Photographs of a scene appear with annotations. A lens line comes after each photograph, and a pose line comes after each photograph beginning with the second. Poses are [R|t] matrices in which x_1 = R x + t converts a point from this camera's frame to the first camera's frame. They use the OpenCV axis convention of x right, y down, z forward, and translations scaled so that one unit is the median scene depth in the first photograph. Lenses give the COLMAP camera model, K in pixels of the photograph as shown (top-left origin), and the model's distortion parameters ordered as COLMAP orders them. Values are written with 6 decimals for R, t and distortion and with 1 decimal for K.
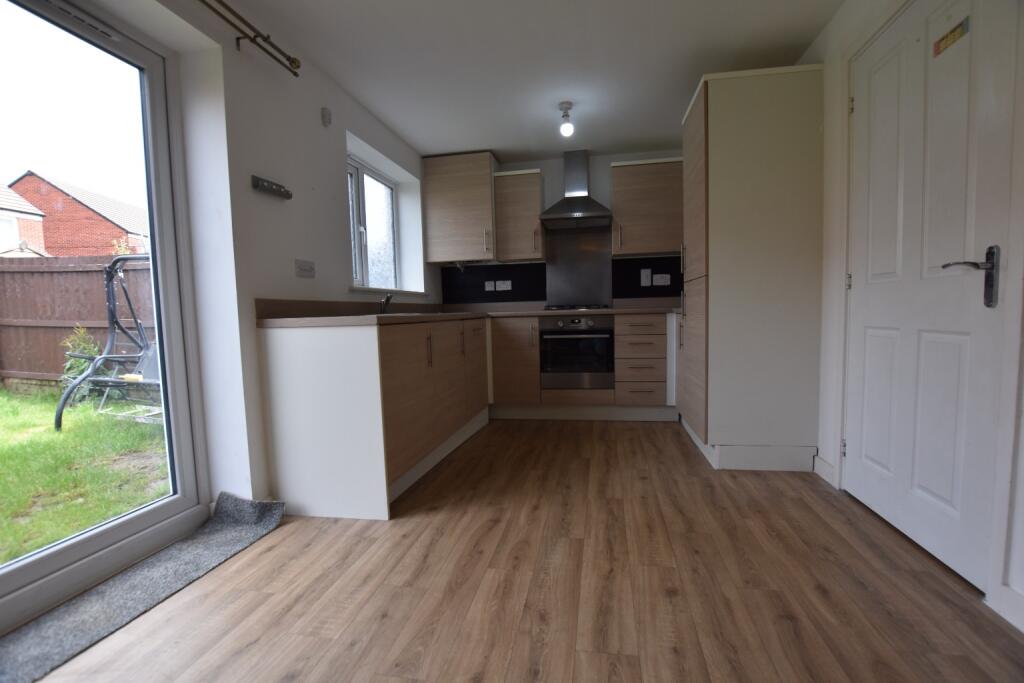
lens RADIAL K [[456.2, 0, 522.1], [0, 456.2, 346.1], [0, 0, 1]] dist [-0.028371, 0.000721]
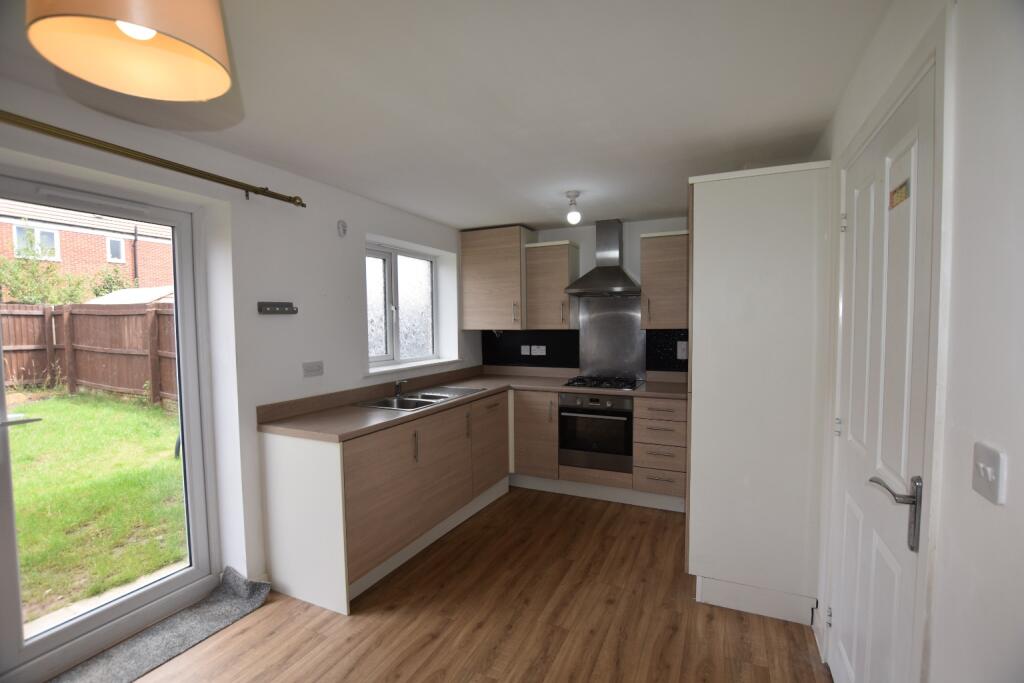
lens RADIAL K [[456.2, 0, 522.7], [0, 456.2, 343.6], [0, 0, 1]] dist [-0.028371, 0.000721]
pose [[0.967870, 0.032007, -0.249407, 0.316300], [-0.035815, 0.999301, -0.010747, -0.241075], [0.248889, 0.019334, 0.968339, 0.023108]]
